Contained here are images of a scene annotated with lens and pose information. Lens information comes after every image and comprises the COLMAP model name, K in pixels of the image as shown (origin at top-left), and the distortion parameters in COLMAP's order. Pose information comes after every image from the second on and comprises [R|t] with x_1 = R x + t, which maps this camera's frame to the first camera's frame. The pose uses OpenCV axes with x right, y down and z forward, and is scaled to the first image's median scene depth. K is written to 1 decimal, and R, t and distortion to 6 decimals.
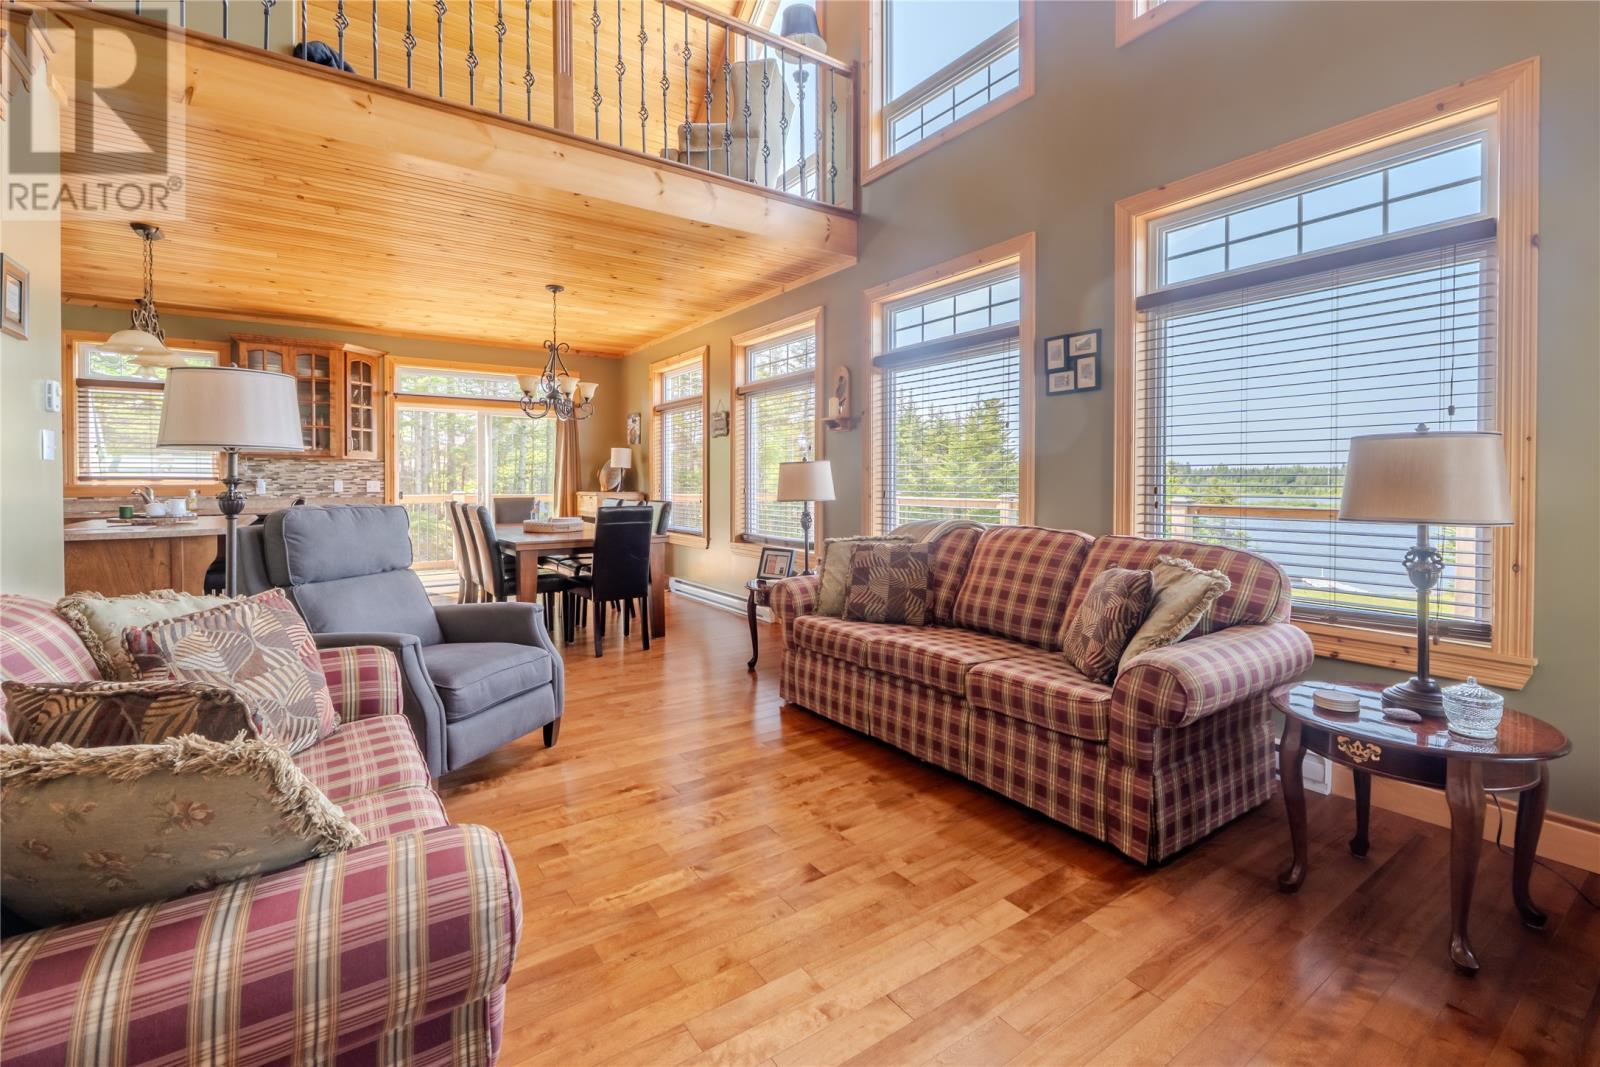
lens RADIAL K [[684.6, 0, 798.5], [0, 684.6, 484.5], [0, 0, 1]] dist [-0.004105, -0.001845]
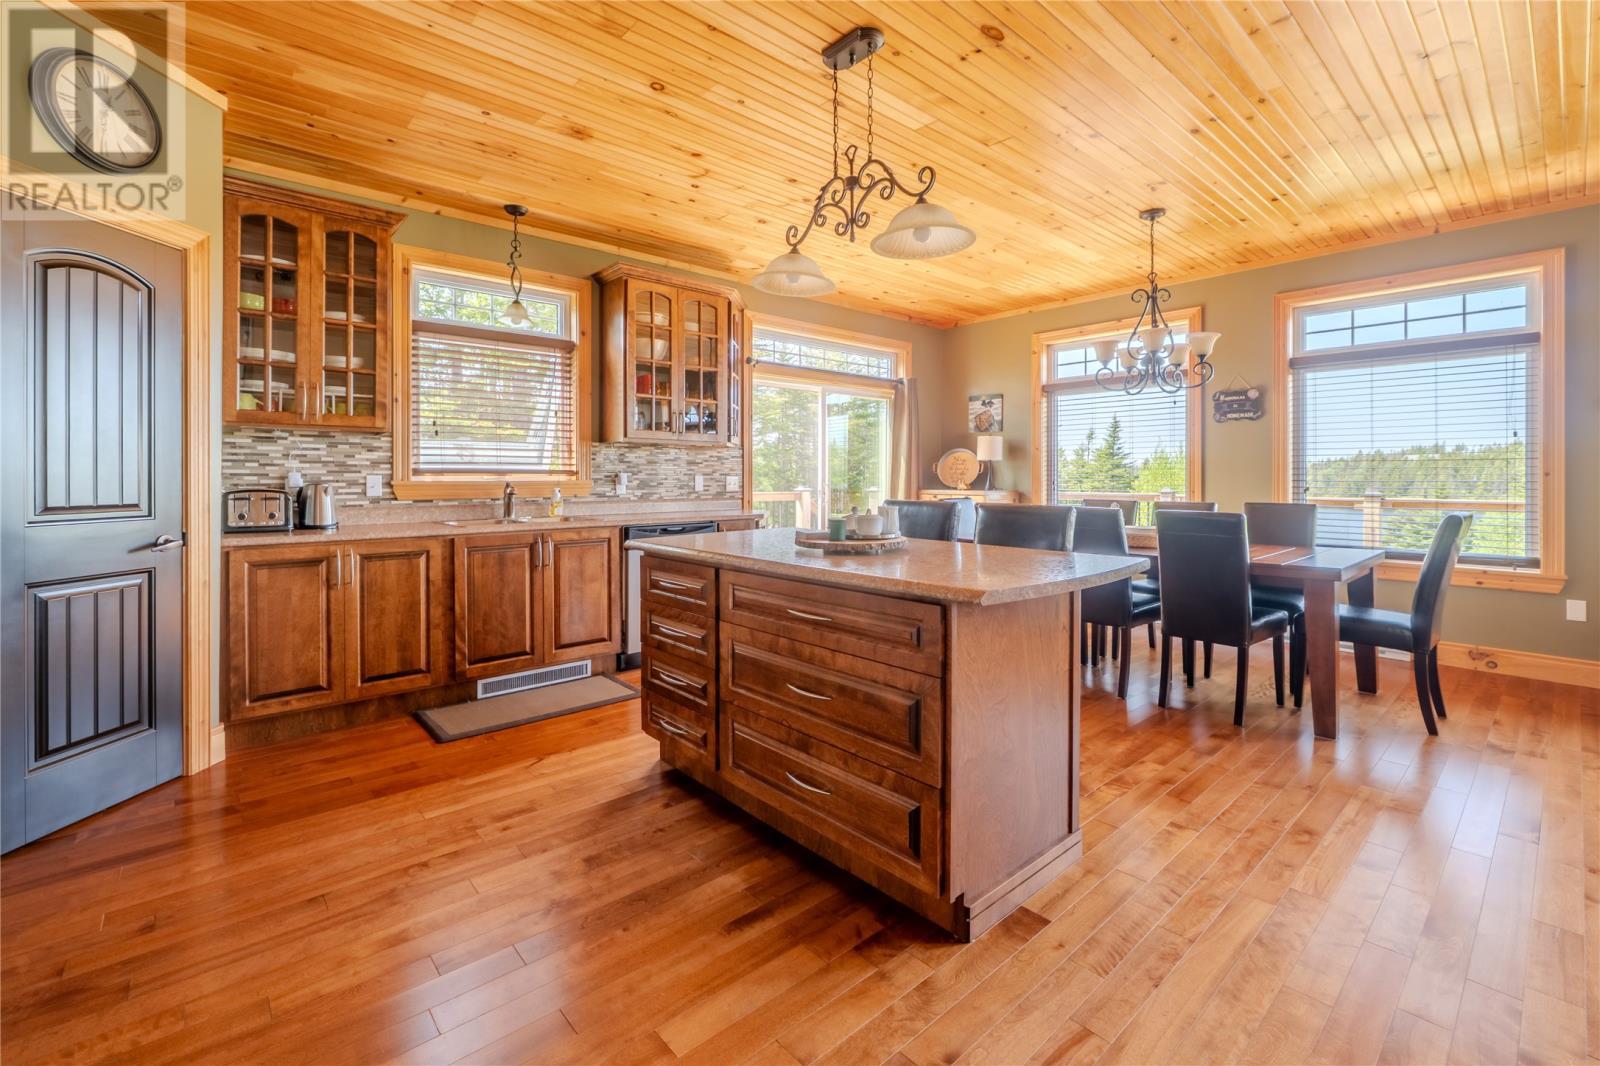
lens RADIAL K [[684.6, 0, 791.1], [0, 684.6, 479.2], [0, 0, 1]] dist [-0.004105, -0.001845]
pose [[0.994621, 0.000609, 0.103580, -1.333128], [-0.000570, 1.000000, -0.000398, -0.002674], [-0.103581, 0.000337, 0.994621, 0.504482]]
